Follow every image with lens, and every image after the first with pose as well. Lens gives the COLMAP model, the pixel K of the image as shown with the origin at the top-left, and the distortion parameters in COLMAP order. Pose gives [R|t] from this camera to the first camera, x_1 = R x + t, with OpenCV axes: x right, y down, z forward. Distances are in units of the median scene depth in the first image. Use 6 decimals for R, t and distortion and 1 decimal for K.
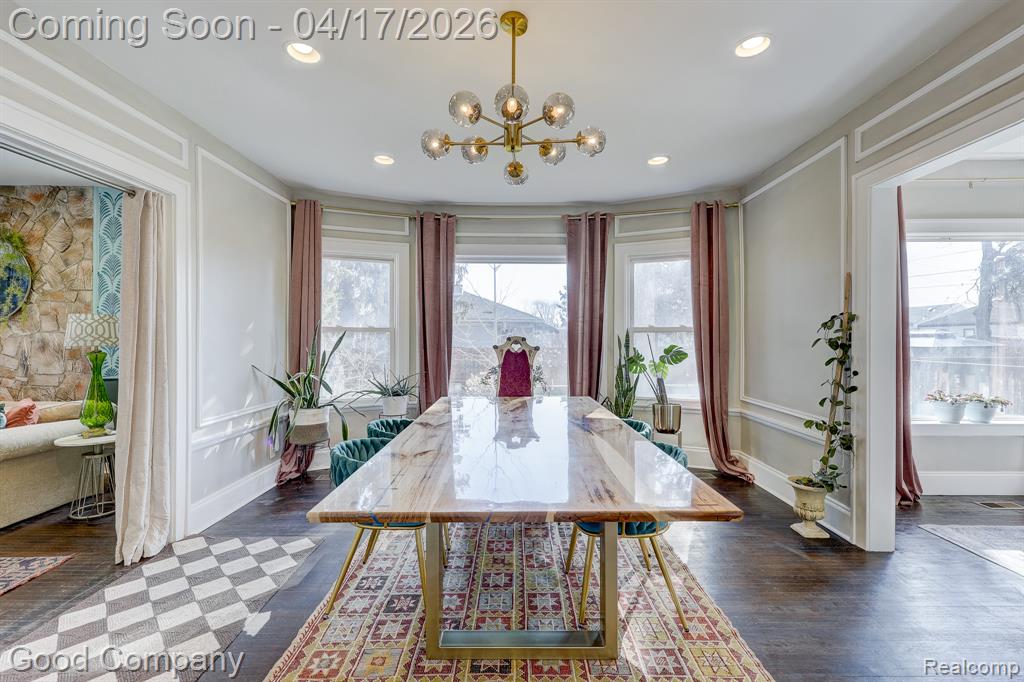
lens RADIAL K [[451.7, 0, 518.6], [0, 451.7, 334.3], [0, 0, 1]] dist [-0.002185, 0.000136]
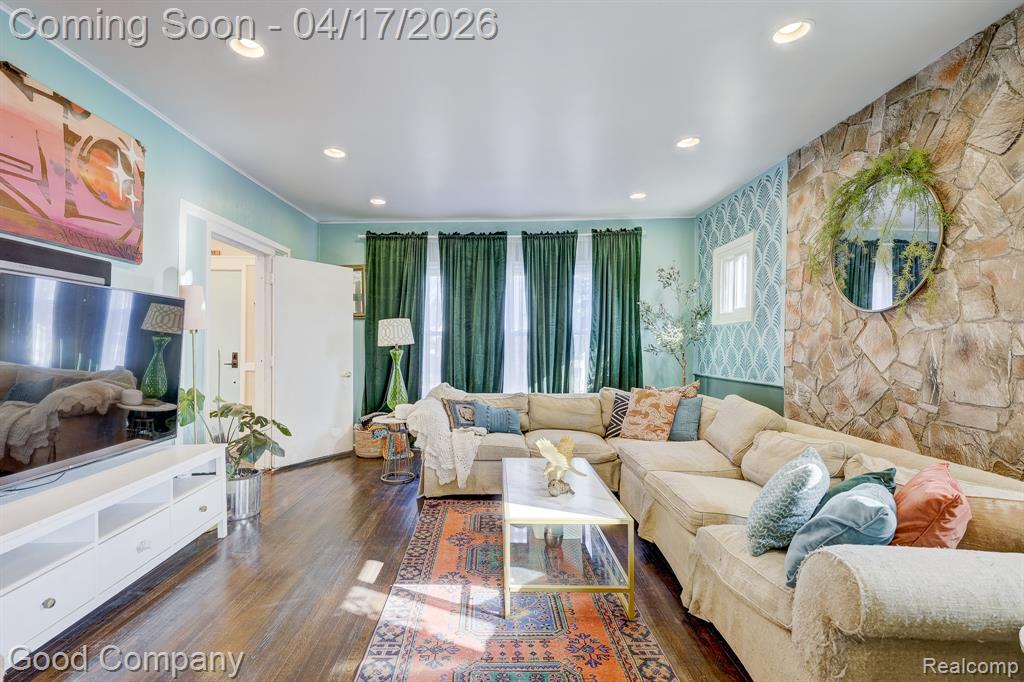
lens RADIAL K [[467.1, 0, 504.4], [0, 467.1, 346.1], [0, 0, 1]] dist [0.001940, -0.000093]
pose [[0.001035, -0.003989, -0.999992, -0.517184], [0.000388, 0.999992, -0.003989, 0.024541], [0.999999, -0.000384, 0.001037, 0.468817]]
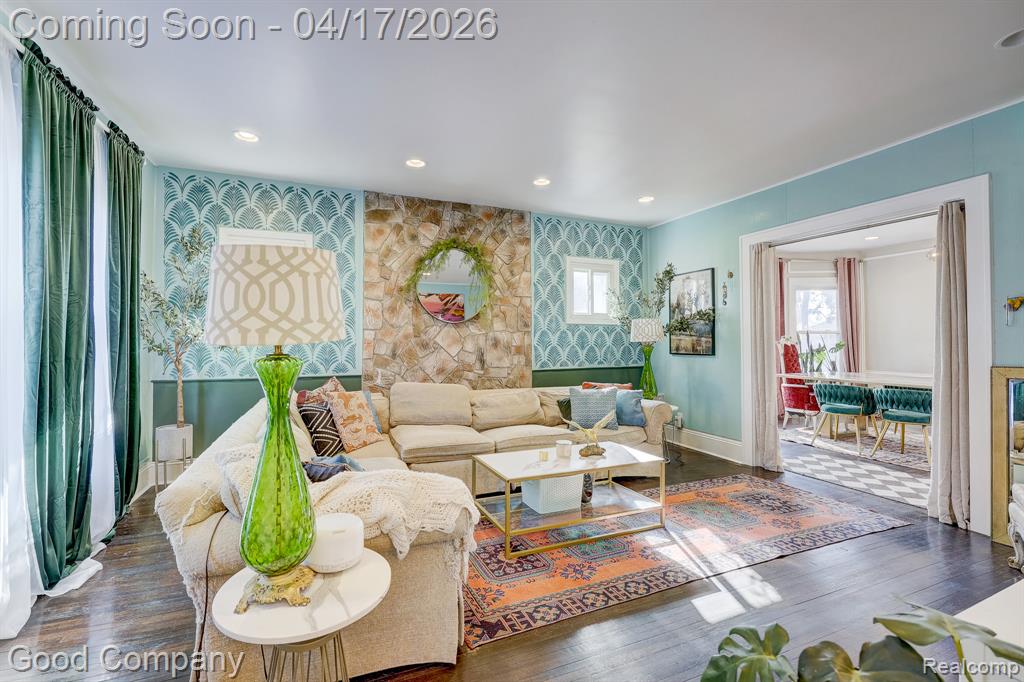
lens RADIAL K [[451.7, 0, 505.2], [0, 451.7, 331.2], [0, 0, 1]] dist [-0.002185, 0.000136]
pose [[0.927552, 0.004910, 0.373663, -1.468111], [-0.002055, 0.999966, -0.008037, 0.003787], [-0.373689, 0.006687, 0.927530, -0.101031]]
